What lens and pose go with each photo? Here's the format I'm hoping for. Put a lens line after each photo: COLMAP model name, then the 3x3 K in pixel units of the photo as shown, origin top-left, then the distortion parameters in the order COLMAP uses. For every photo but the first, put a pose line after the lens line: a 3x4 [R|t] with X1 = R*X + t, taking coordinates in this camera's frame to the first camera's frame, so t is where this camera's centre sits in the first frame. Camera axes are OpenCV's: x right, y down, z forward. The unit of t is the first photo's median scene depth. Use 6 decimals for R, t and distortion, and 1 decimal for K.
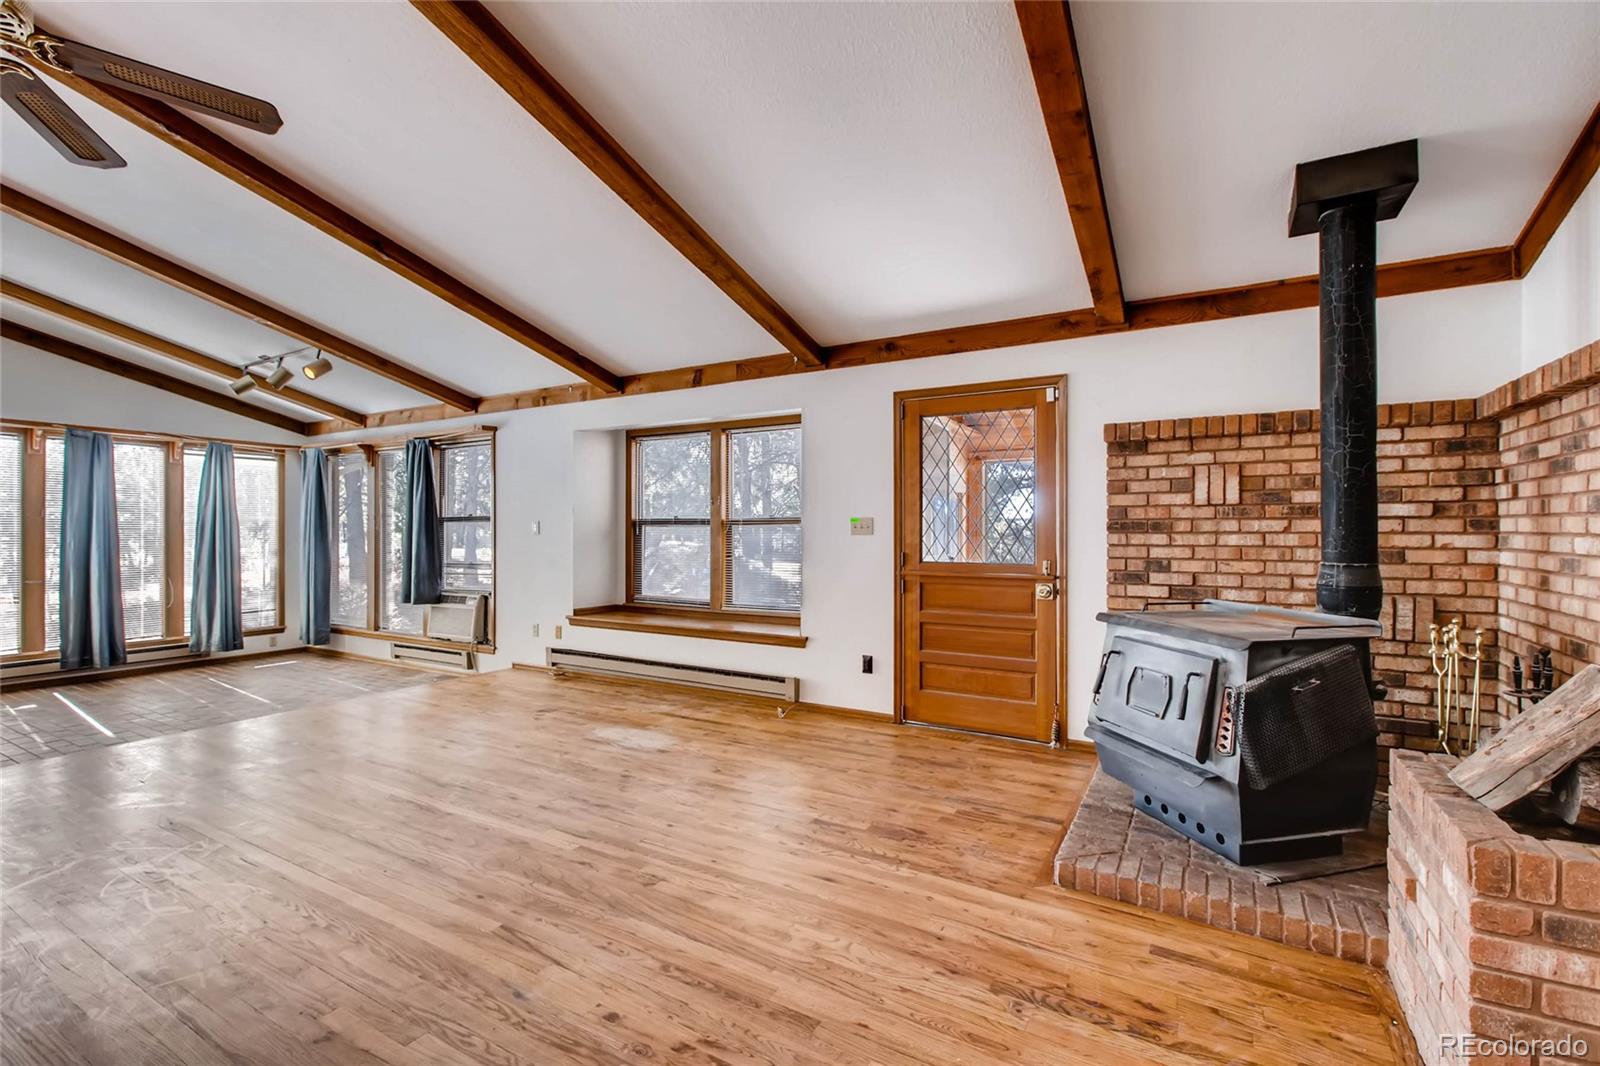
lens RADIAL K [[729.1, 0, 793.1], [0, 729.1, 526.3], [0, 0, 1]] dist [0.016557, -0.003248]
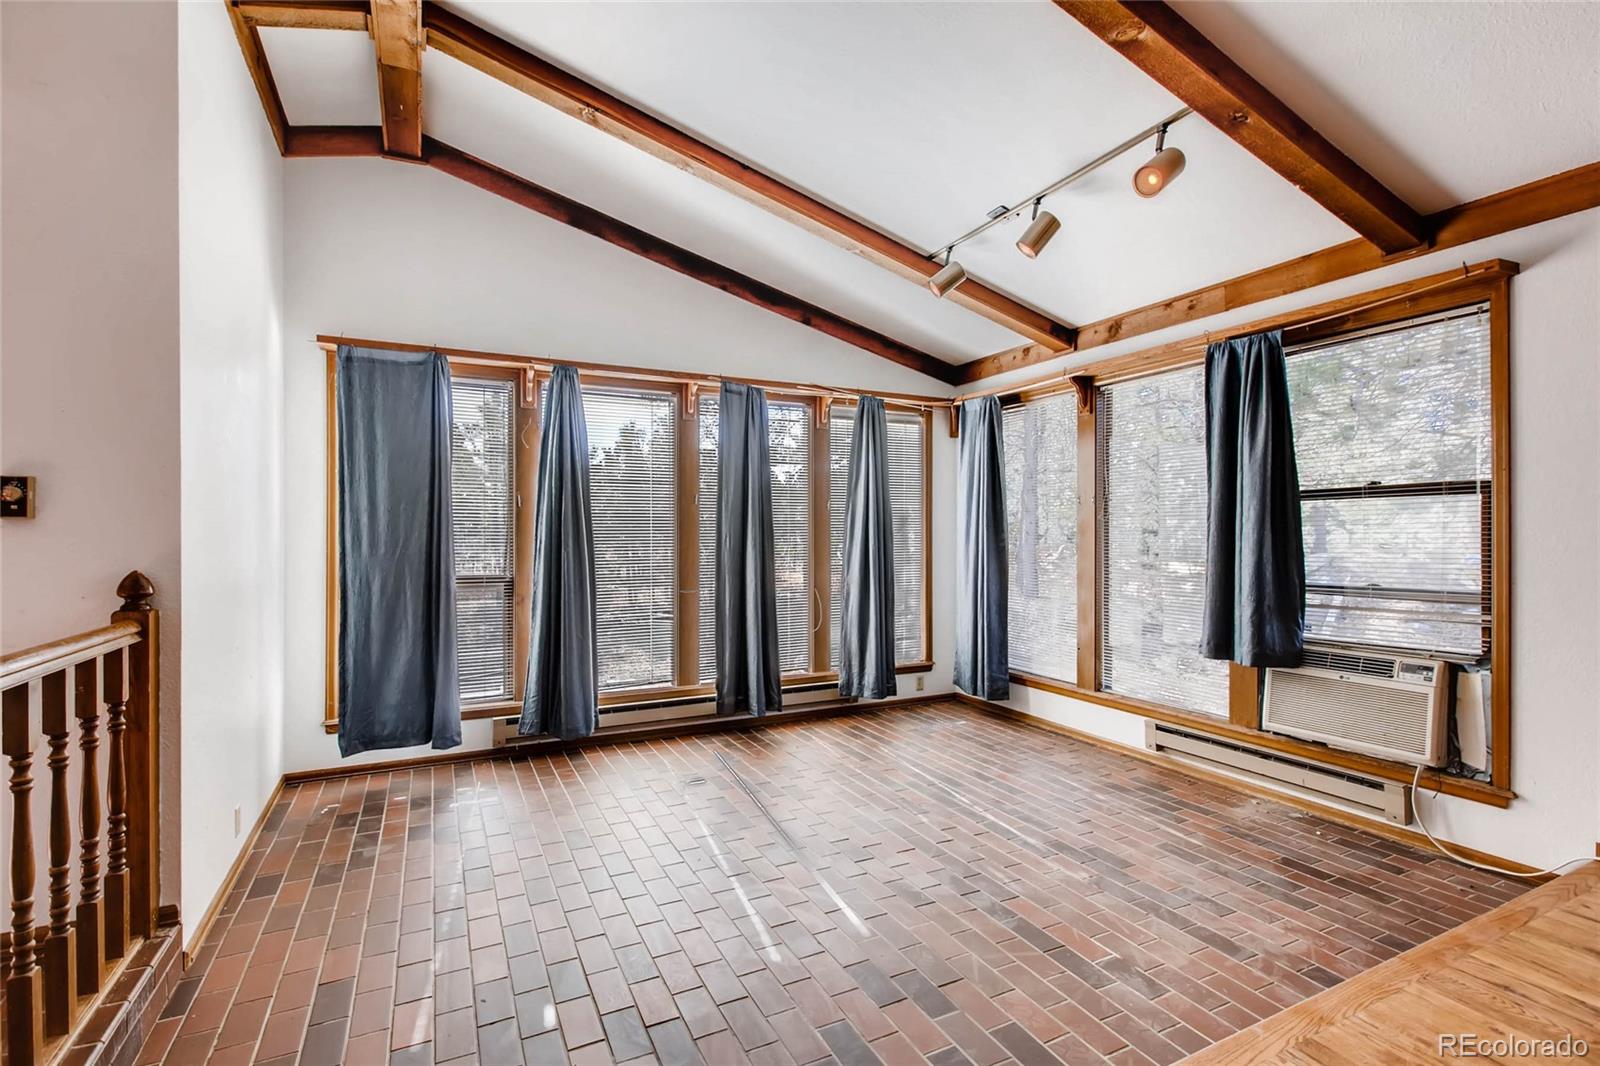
lens RADIAL K [[729.1, 0, 779.9], [0, 729.1, 536.5], [0, 0, 1]] dist [0.016557, -0.003248]
pose [[0.834482, 0.000389, -0.551036, -0.744853], [0.005889, 0.999936, 0.009623, 0.017171], [0.551004, -0.011276, 0.834426, 0.595278]]
